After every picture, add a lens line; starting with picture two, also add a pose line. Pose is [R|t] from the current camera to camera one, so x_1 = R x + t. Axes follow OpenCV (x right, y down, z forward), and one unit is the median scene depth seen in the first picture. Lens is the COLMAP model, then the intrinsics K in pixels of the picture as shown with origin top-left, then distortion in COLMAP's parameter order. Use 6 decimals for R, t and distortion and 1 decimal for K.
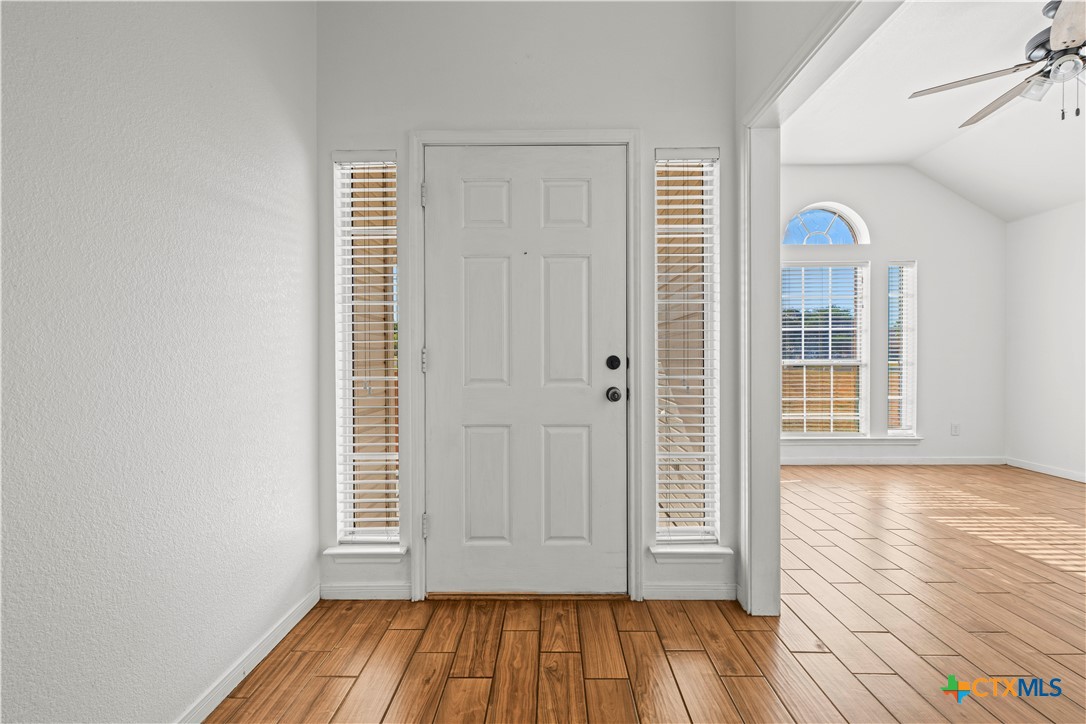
lens RADIAL K [[432.1, 0, 543.8], [0, 432.1, 362.9], [0, 0, 1]] dist [0.004593, -0.001182]
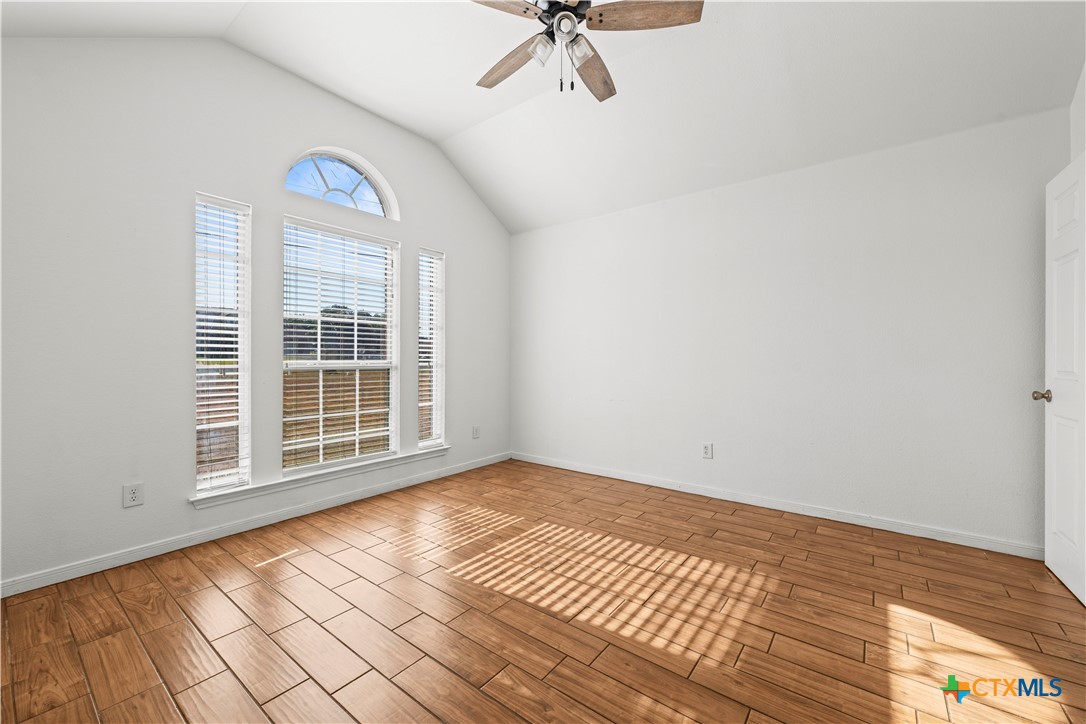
lens RADIAL K [[432.1, 0, 547.2], [0, 432.1, 360.5], [0, 0, 1]] dist [0.004593, -0.001182]
pose [[0.609905, 0.002457, 0.792470, 0.267438], [0.002468, 0.999984, -0.004999, -0.003882], [-0.792470, 0.005004, 0.609890, 0.270788]]
